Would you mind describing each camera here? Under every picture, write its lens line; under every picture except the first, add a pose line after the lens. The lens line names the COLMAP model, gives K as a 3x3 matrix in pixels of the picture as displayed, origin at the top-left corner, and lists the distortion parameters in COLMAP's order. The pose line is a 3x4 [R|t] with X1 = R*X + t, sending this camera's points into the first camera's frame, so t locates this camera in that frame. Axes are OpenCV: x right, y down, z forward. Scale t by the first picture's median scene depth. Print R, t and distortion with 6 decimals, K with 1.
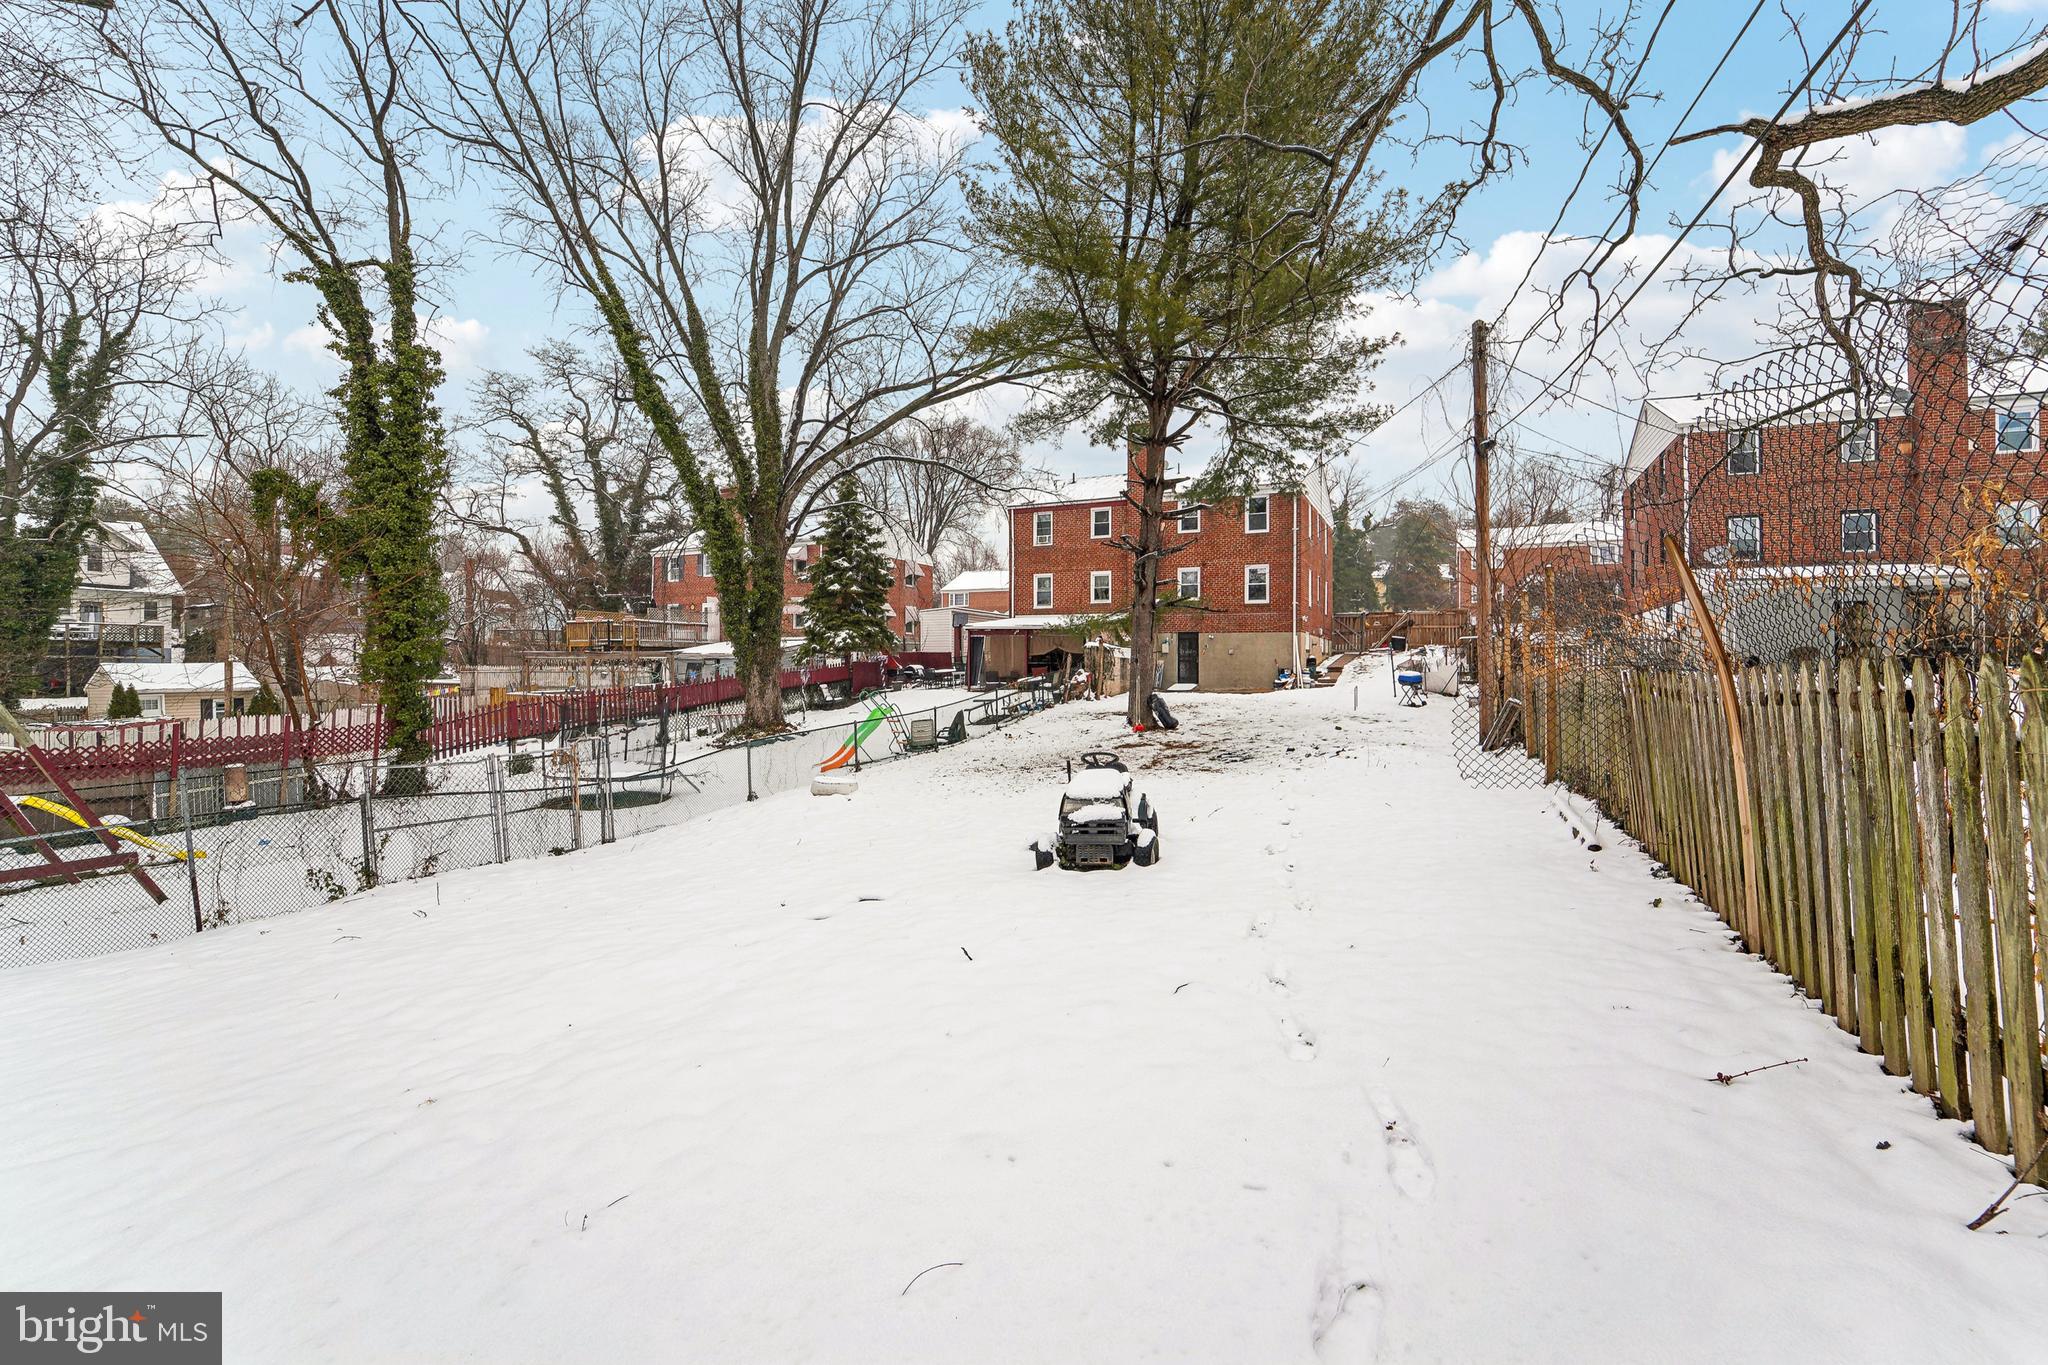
lens RADIAL K [[835.4, 0, 1021.9], [0, 835.4, 675.7], [0, 0, 1]] dist [-0.000460, -0.000143]
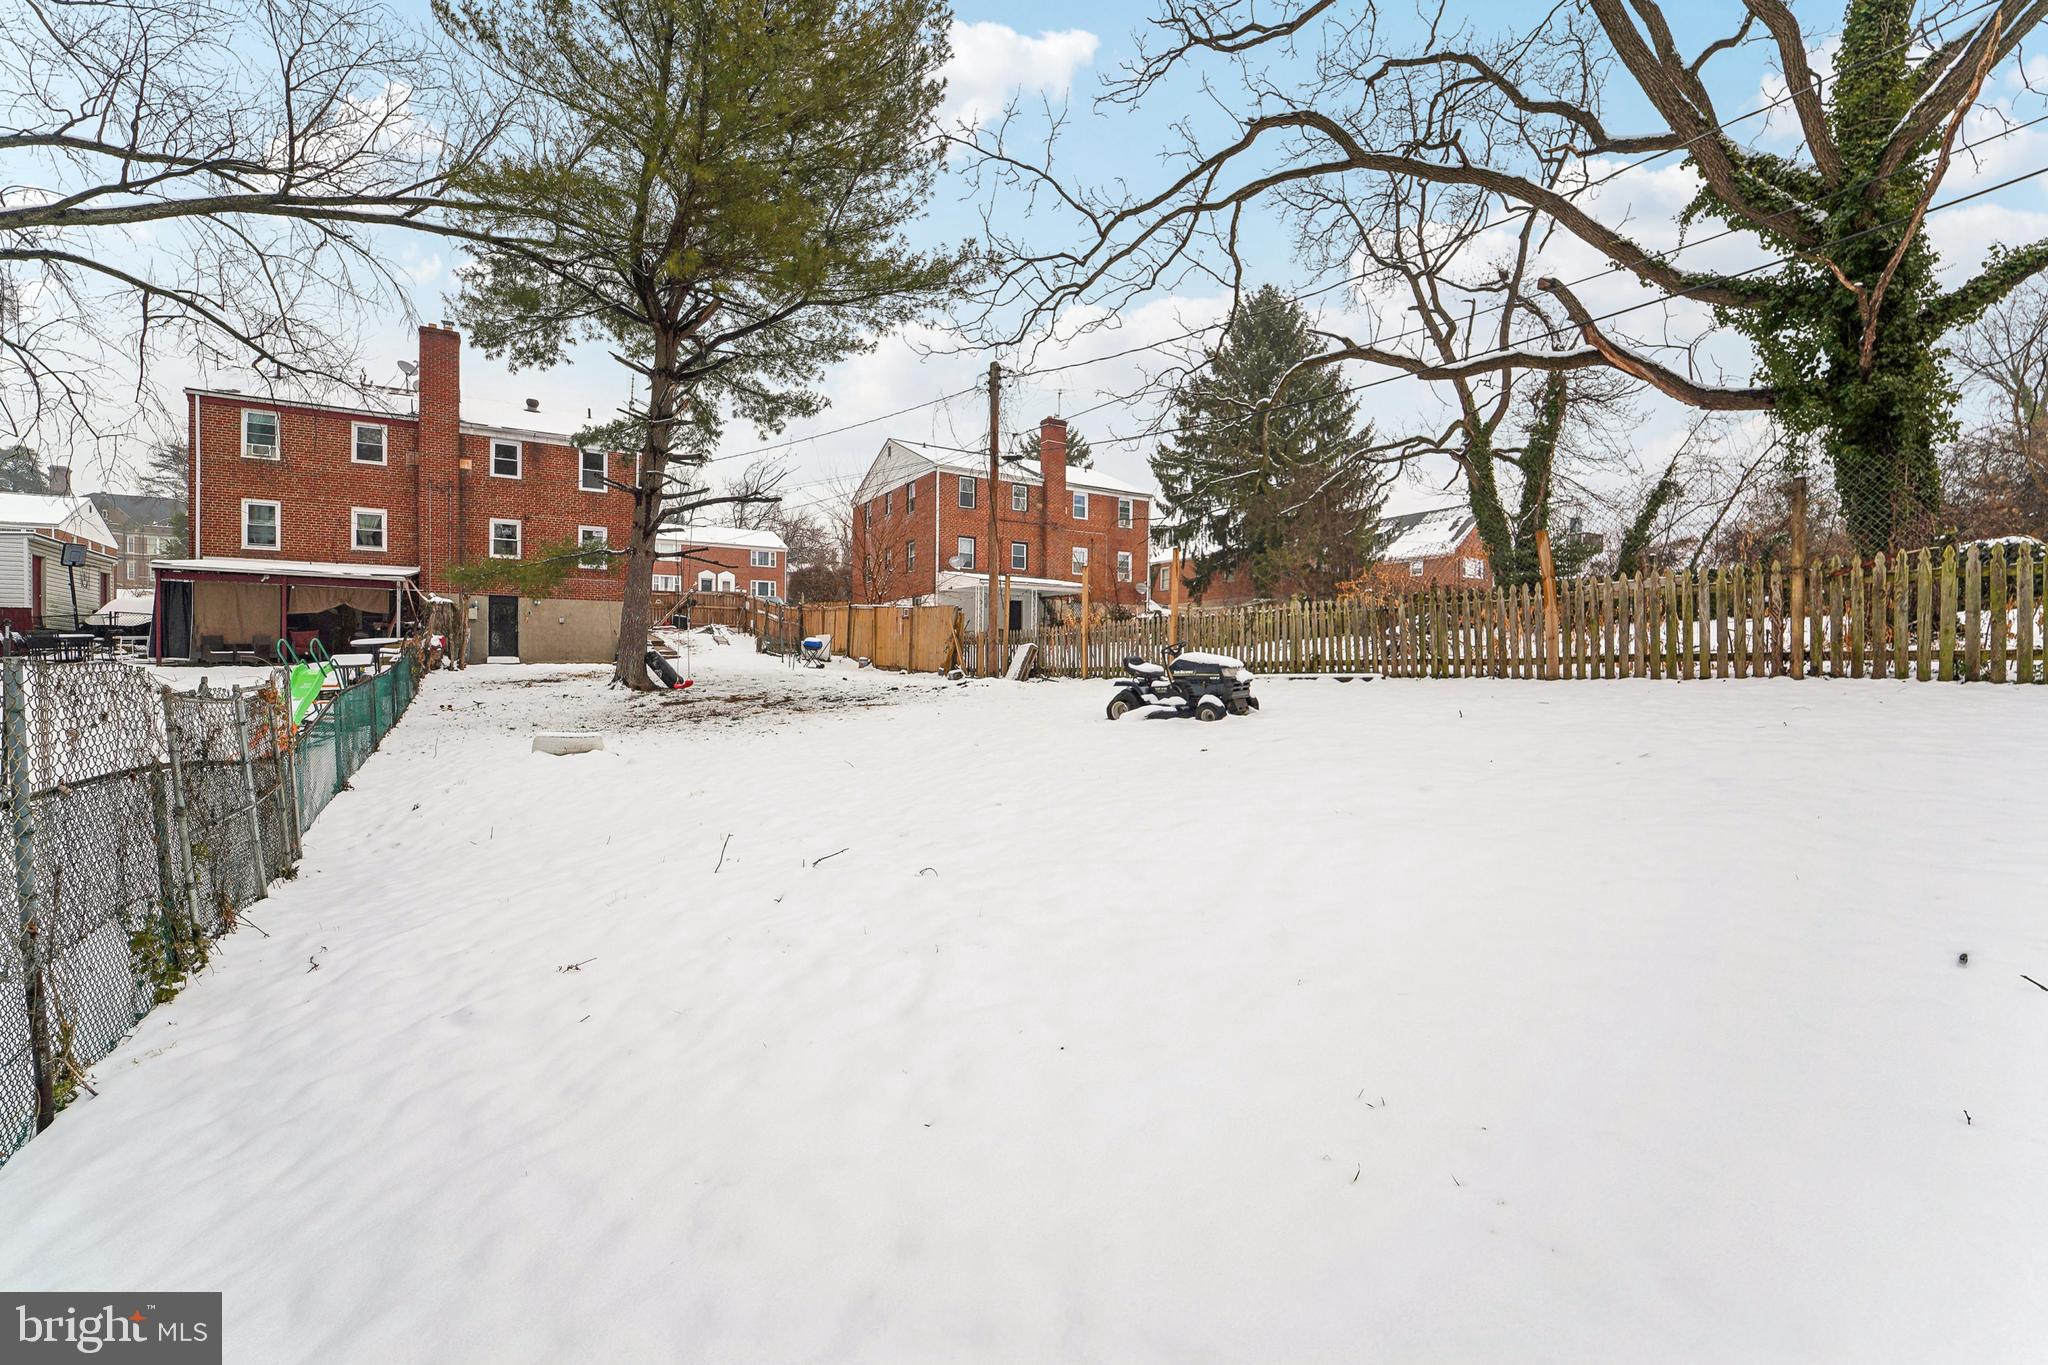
lens RADIAL K [[835.4, 0, 1021.7], [0, 835.4, 676.0], [0, 0, 1]] dist [-0.000460, -0.000143]
pose [[0.570175, -0.014425, 0.821396, -0.202745], [0.007455, 0.999896, 0.012384, 0.023012], [-0.821489, -0.000938, 0.570223, 0.089428]]
